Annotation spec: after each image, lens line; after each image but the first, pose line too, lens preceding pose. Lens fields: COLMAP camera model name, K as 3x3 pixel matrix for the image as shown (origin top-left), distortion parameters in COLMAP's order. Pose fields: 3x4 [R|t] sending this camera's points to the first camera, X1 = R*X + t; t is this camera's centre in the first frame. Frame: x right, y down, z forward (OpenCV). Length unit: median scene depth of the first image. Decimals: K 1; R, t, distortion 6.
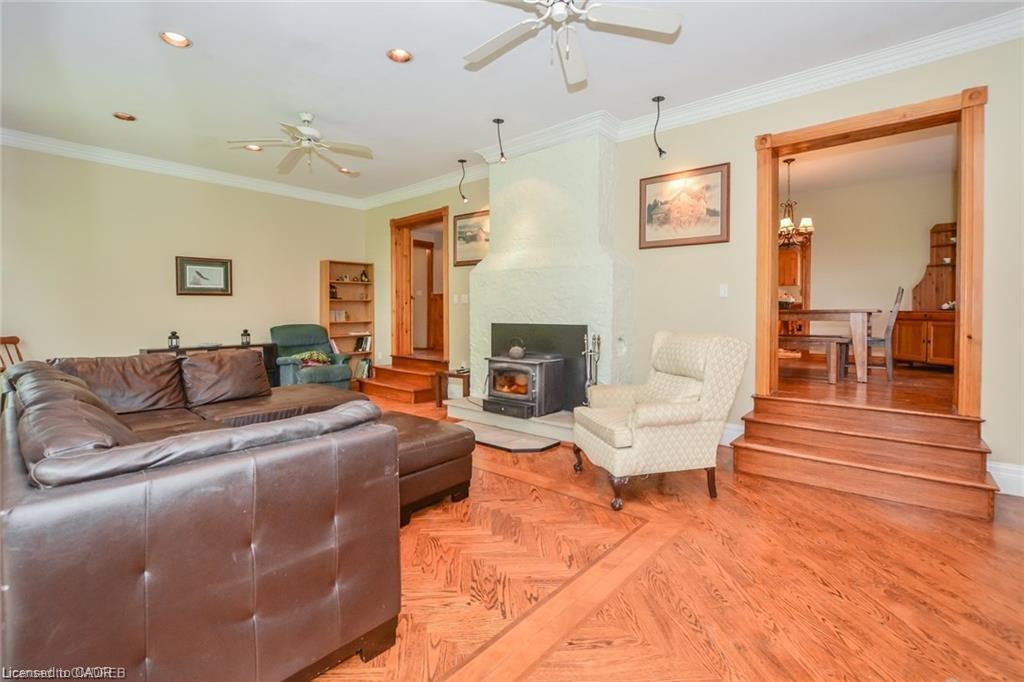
lens RADIAL K [[462.1, 0, 496.4], [0, 462.1, 319.6], [0, 0, 1]] dist [-0.015468, 0.000928]
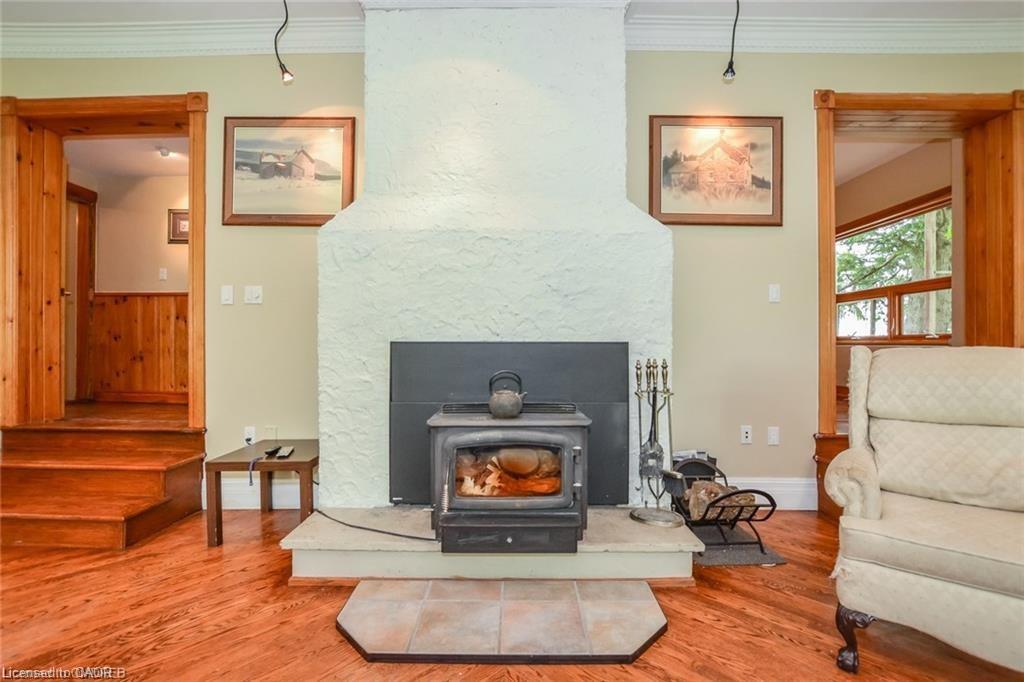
lens RADIAL K [[462.1, 0, 512.6], [0, 462.1, 342.3], [0, 0, 1]] dist [-0.015468, 0.000928]
pose [[0.750276, 0.003908, 0.661113, -0.263340], [0.007161, 0.999876, -0.014038, 0.018412], [-0.661086, 0.015267, 0.750155, 0.681595]]
